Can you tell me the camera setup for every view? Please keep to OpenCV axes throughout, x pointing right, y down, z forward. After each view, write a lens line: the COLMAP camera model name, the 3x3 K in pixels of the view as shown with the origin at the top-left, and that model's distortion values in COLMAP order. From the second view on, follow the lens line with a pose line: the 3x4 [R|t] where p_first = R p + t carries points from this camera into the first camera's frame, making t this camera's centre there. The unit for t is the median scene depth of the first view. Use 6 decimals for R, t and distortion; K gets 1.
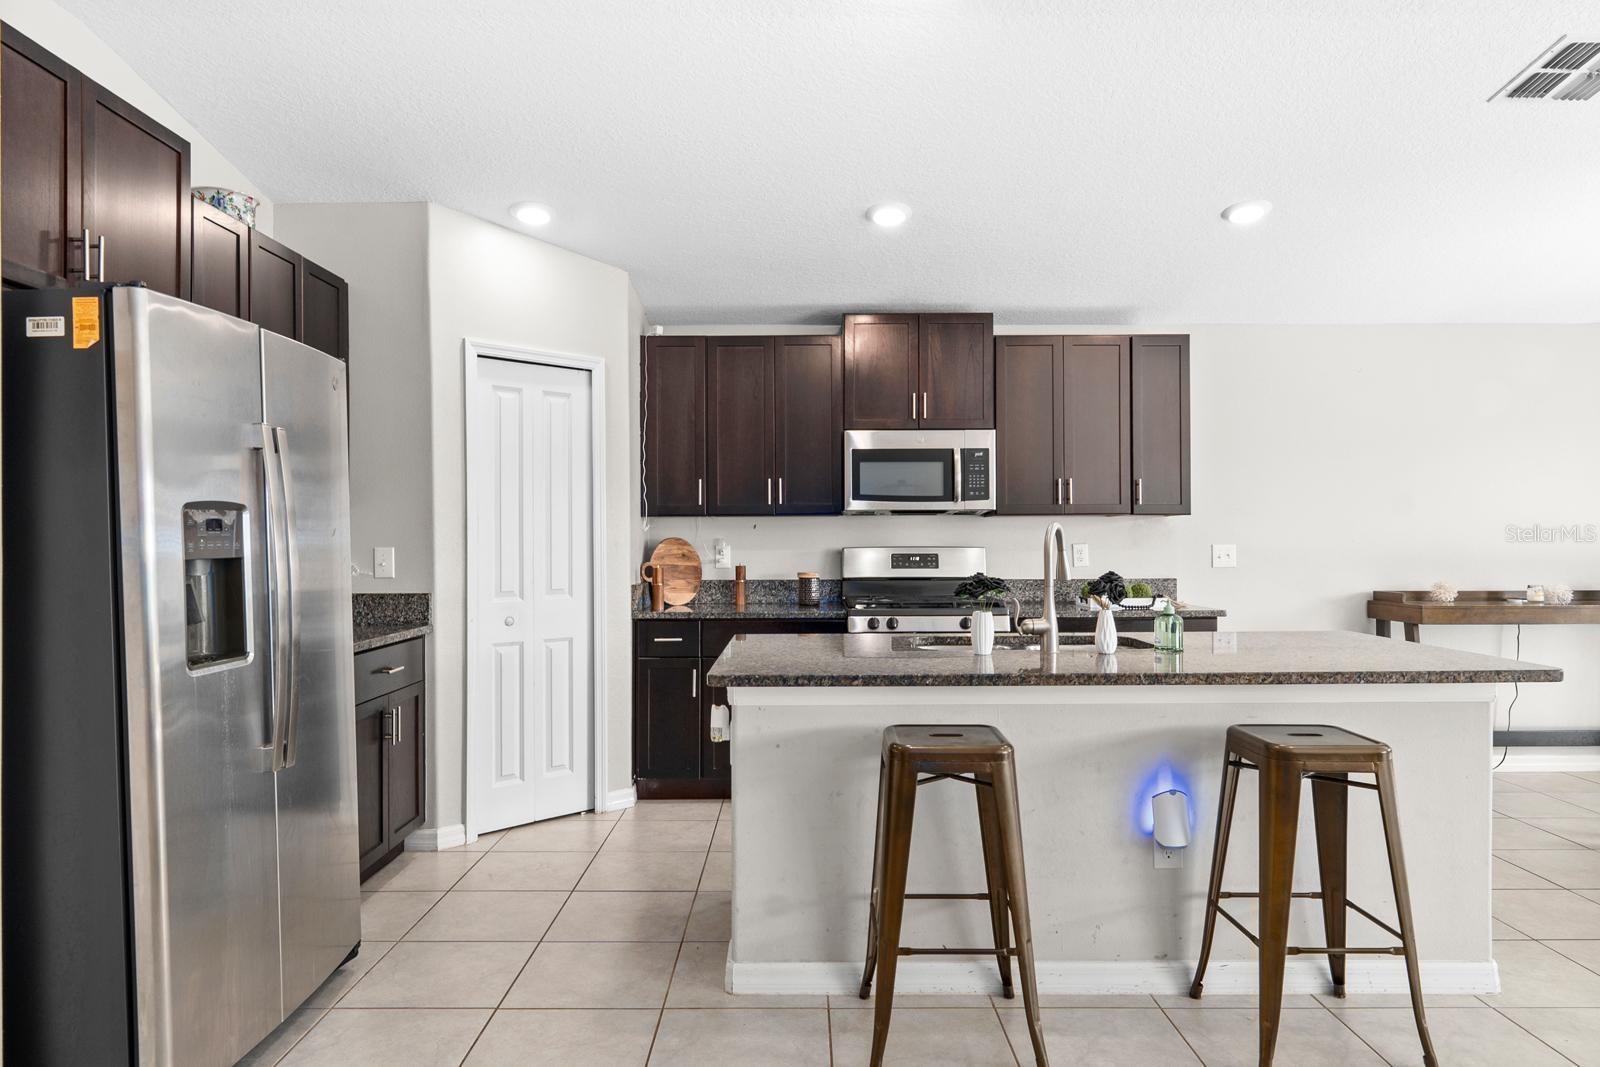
lens RADIAL K [[989.4, 0, 794.6], [0, 989.4, 545.0], [0, 0, 1]] dist [-0.006730, -0.001281]
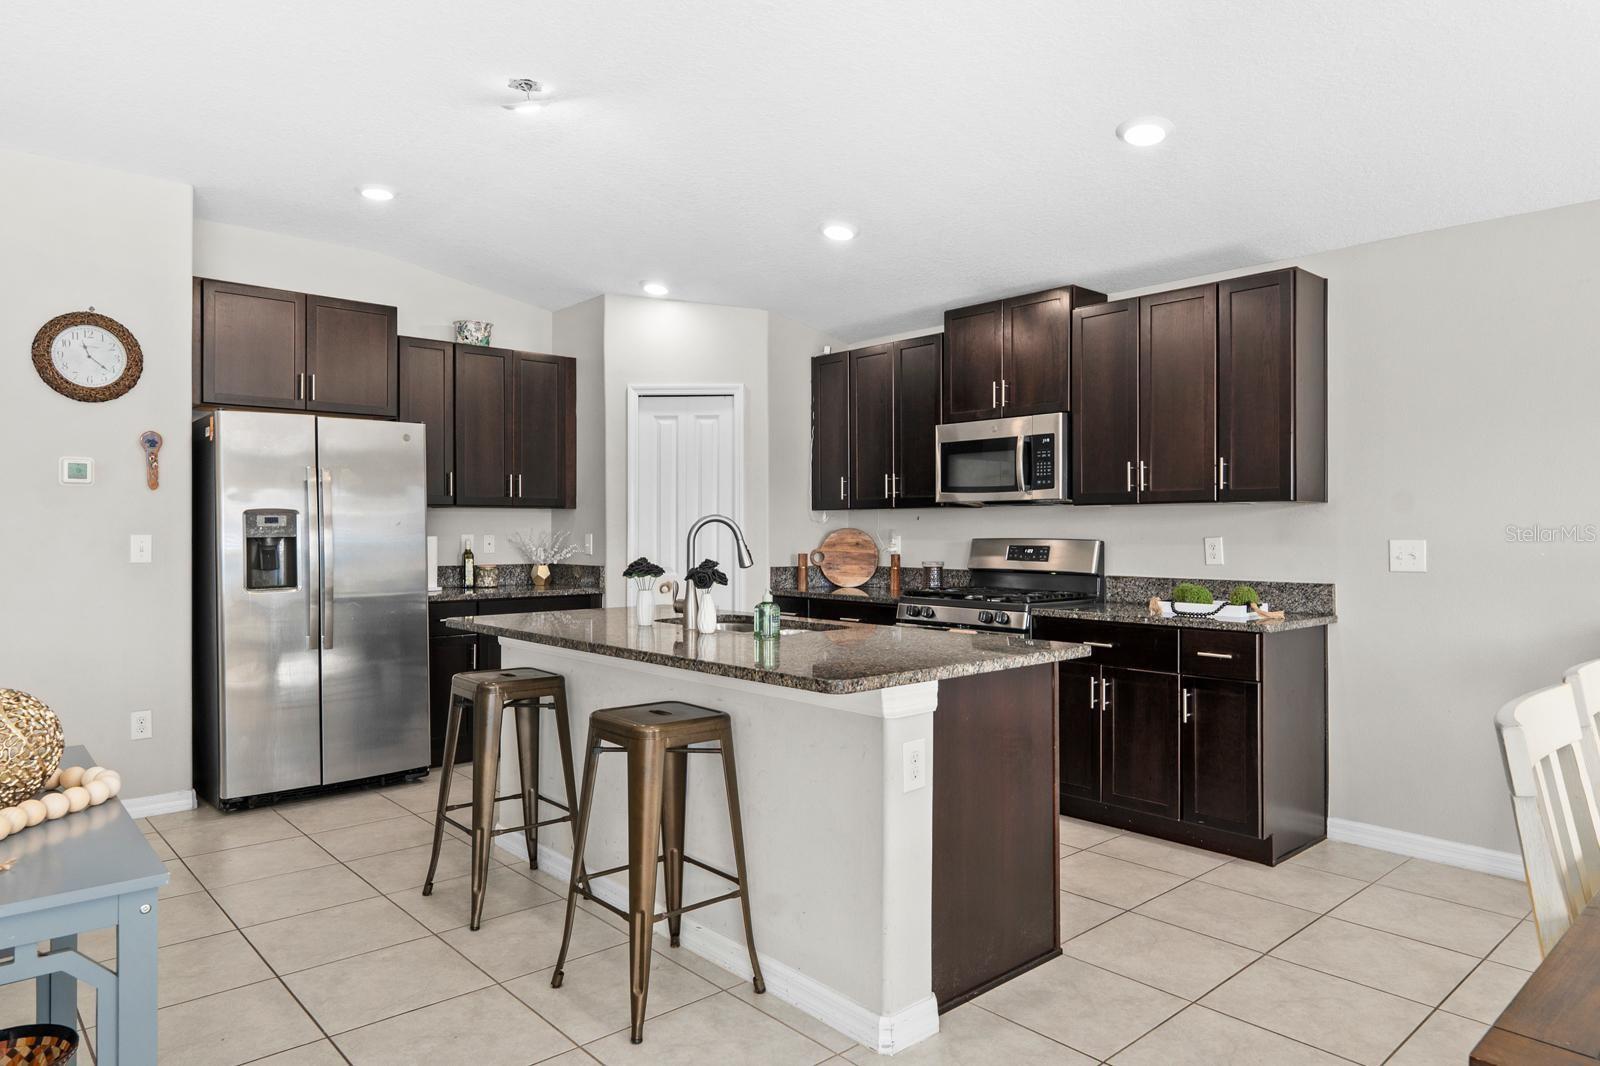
lens RADIAL K [[989.4, 0, 799.5], [0, 989.4, 531.4], [0, 0, 1]] dist [-0.006730, -0.001281]
pose [[0.673856, 0.005733, -0.738841, 0.722537], [-0.008938, 0.999960, -0.000393, -0.003017], [0.738809, 0.006869, 0.673880, 0.195791]]
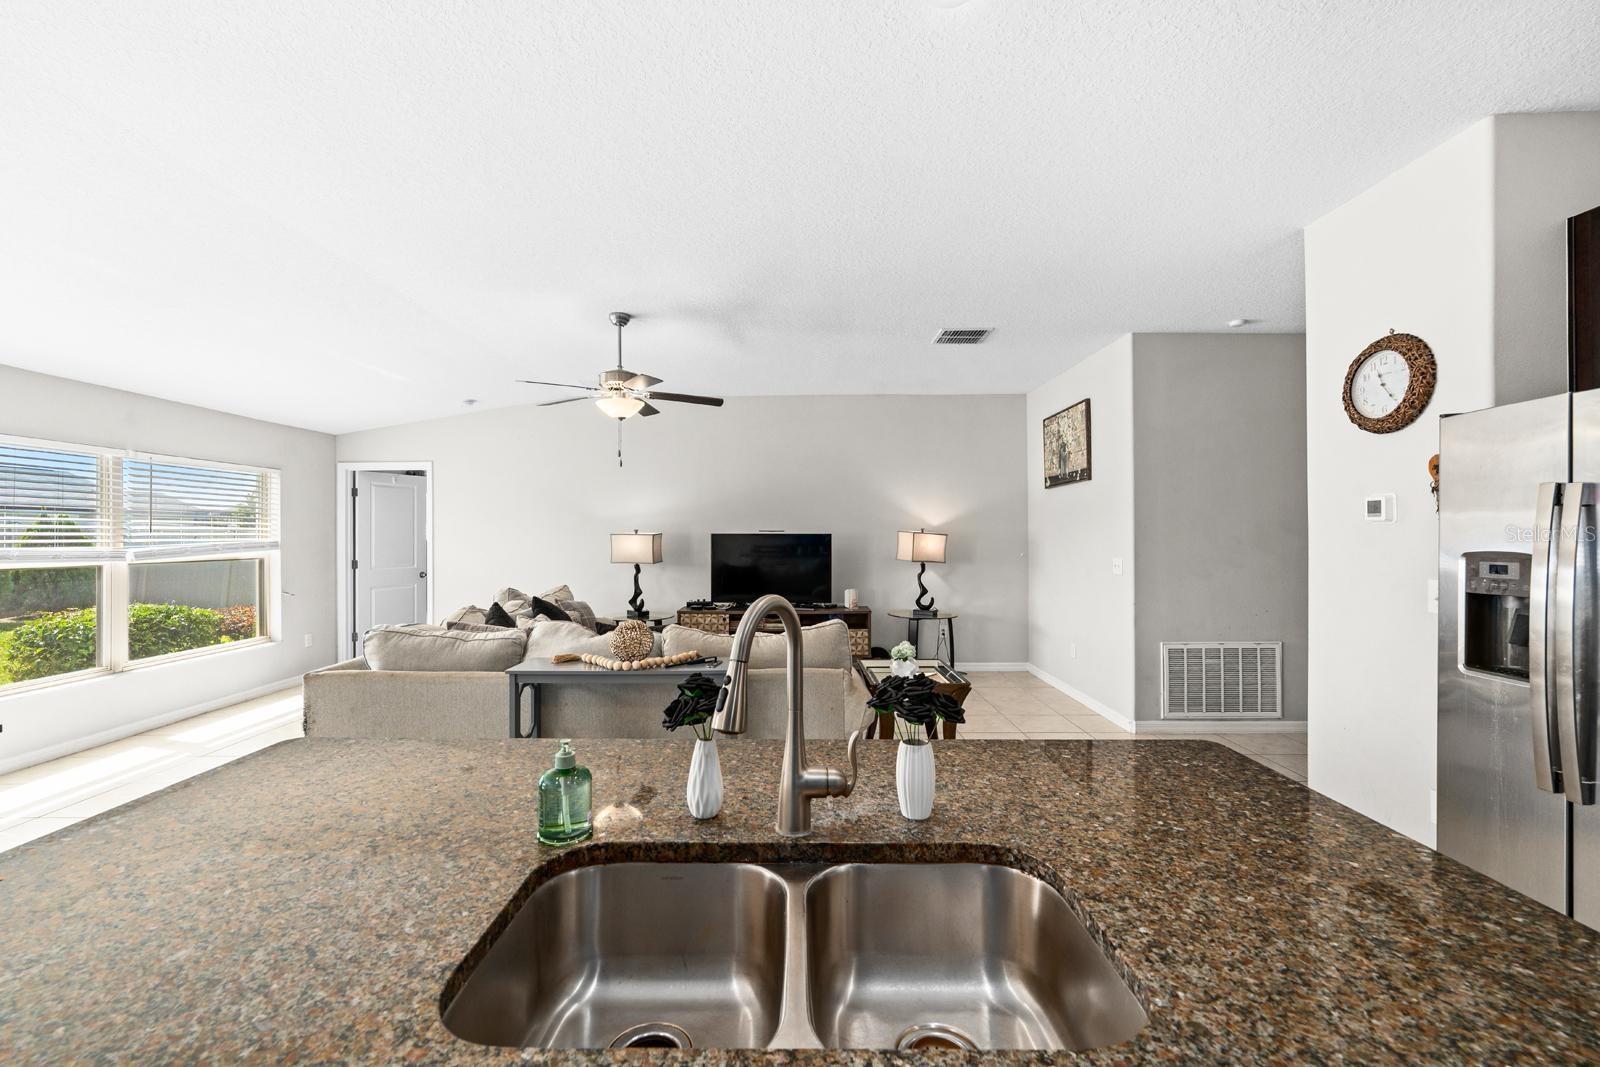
lens RADIAL K [[653.2, 0, 793.0], [0, 653.2, 533.5], [0, 0, 1]] dist [-0.004174, 0.000064]
pose [[-0.999995, 0.002964, 0.000619, 0.158569], [0.002969, 0.999958, 0.008707, -0.035154], [-0.000593, 0.008709, -0.999962, 0.834169]]
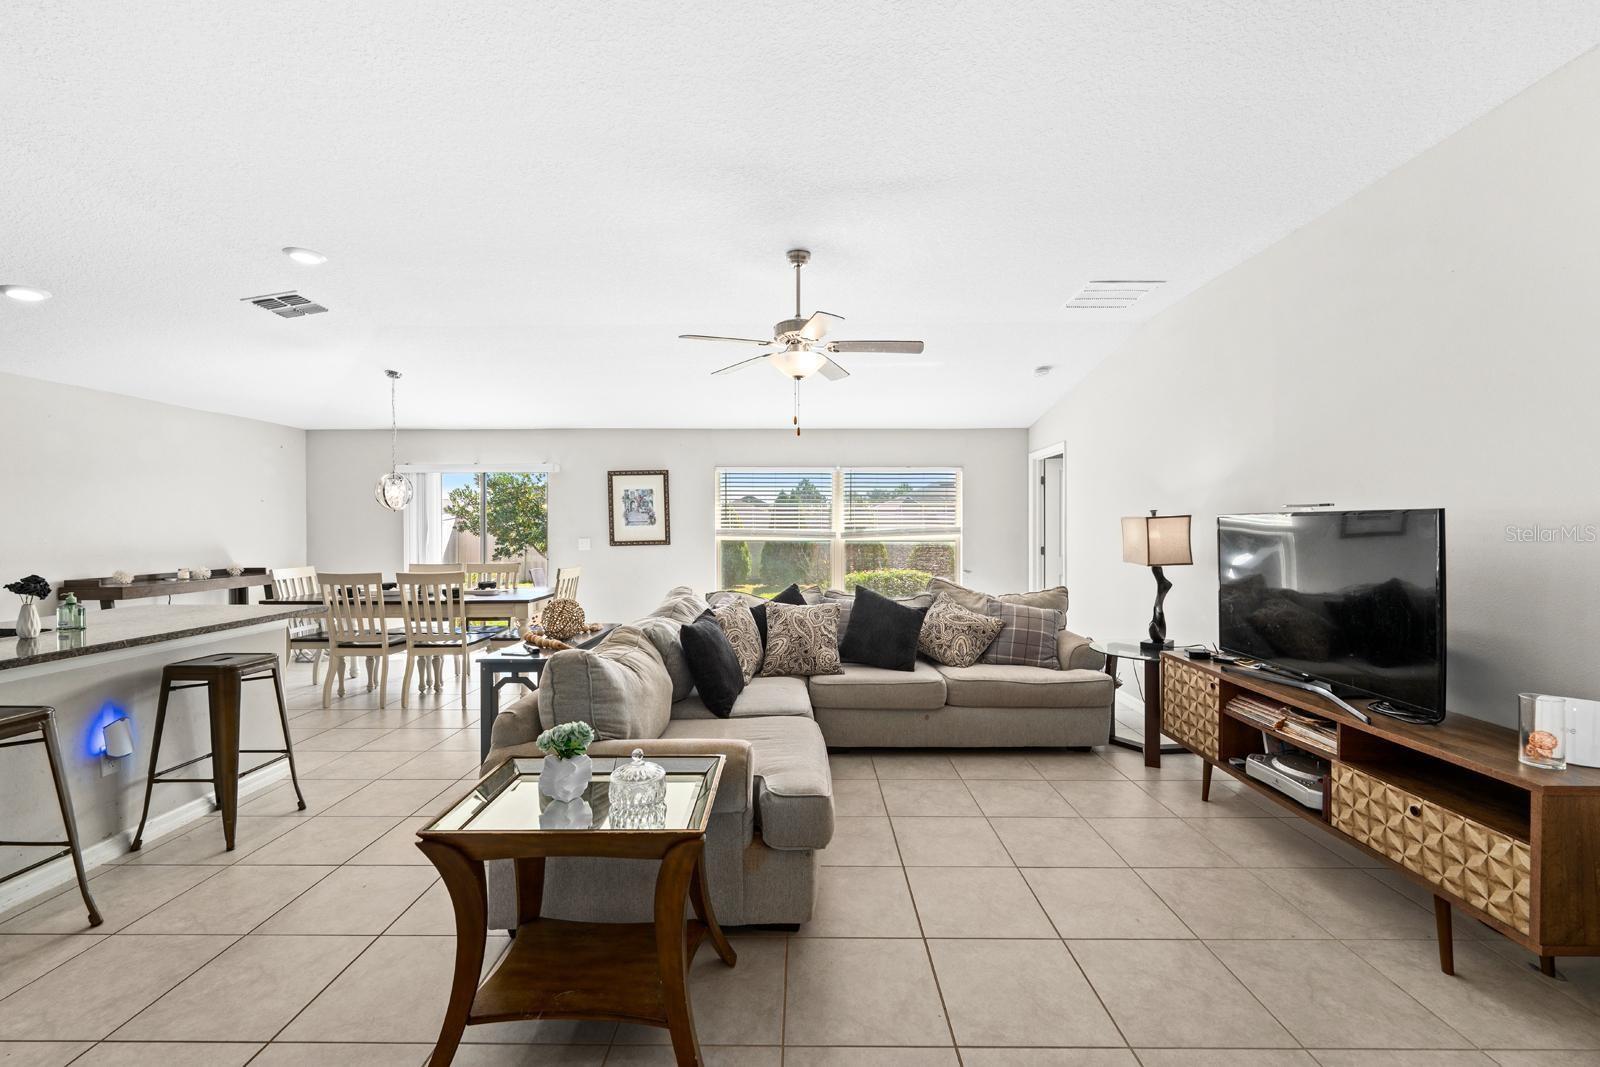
lens RADIAL K [[653.2, 0, 810.2], [0, 653.2, 544.3], [0, 0, 1]] dist [-0.004174, 0.000064]
pose [[0.010731, -0.025288, 0.999623, -0.327254], [0.011333, 0.999619, 0.025166, -0.015543], [-0.999878, 0.011058, 0.011014, -0.031891]]
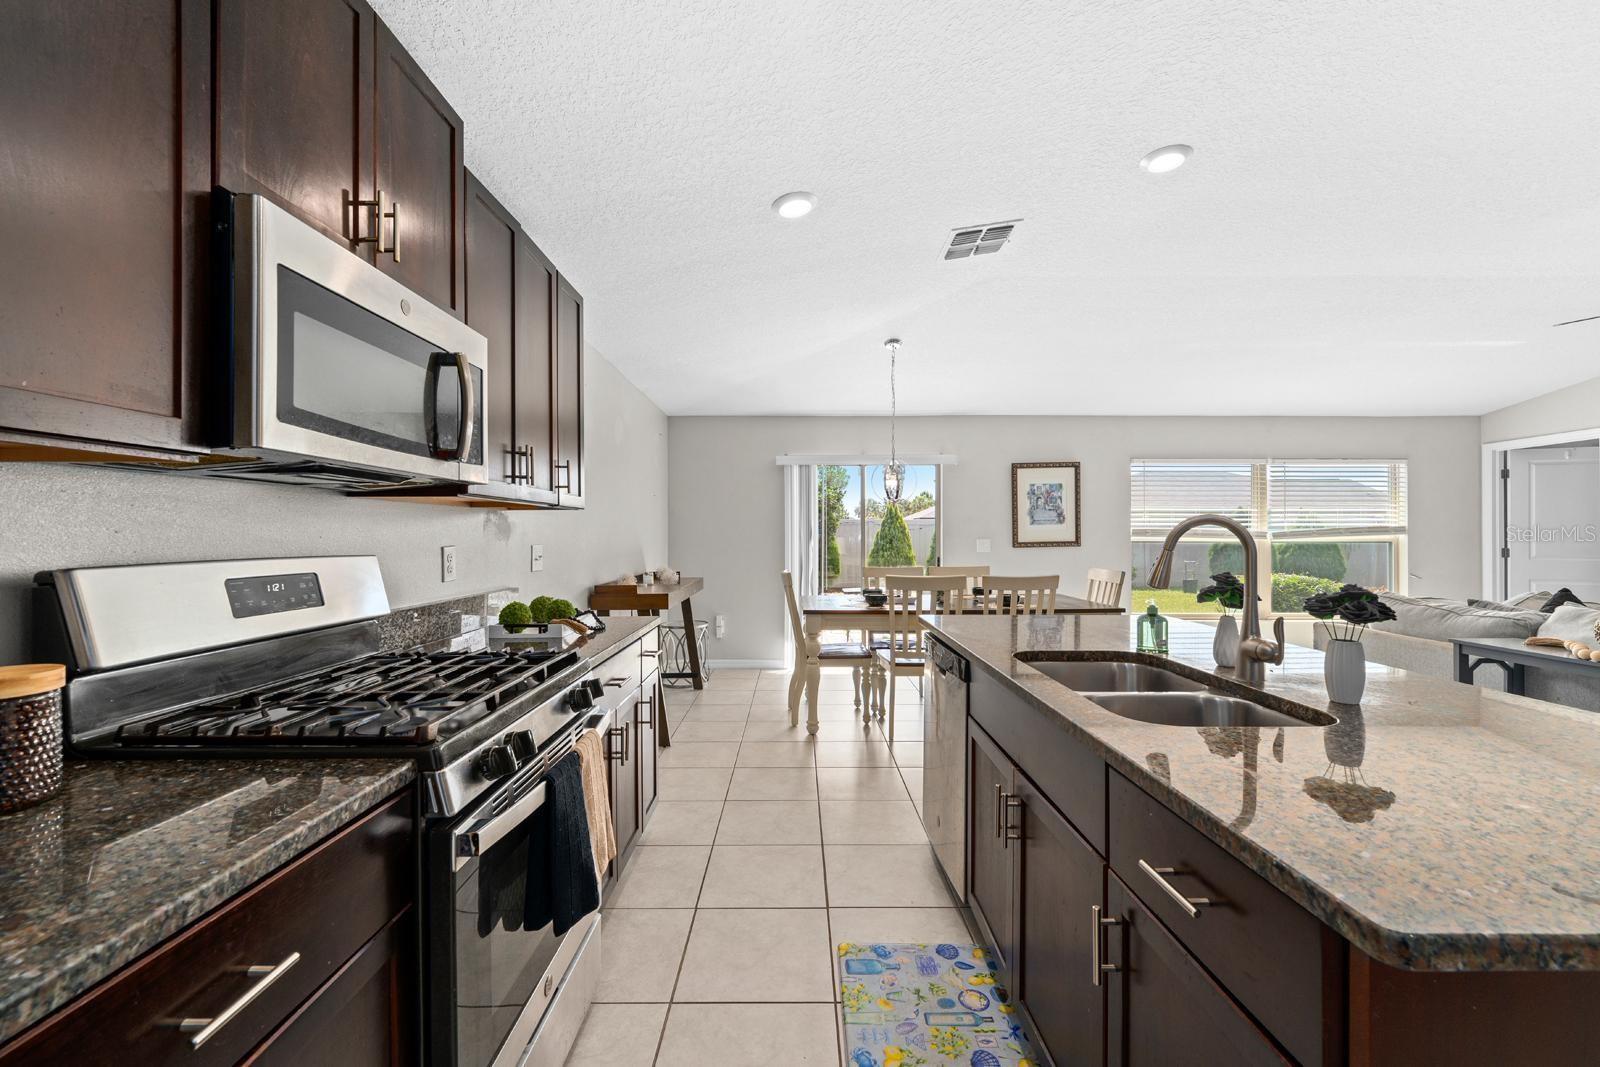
lens RADIAL K [[653.2, 0, 804.6], [0, 653.2, 528.4], [0, 0, 1]] dist [-0.004174, 0.000064]
pose [[-0.010462, 0.014601, 0.999839, -0.157958], [0.011494, 0.999829, -0.014481, -0.004644], [-0.999879, 0.011340, -0.010628, 0.830817]]
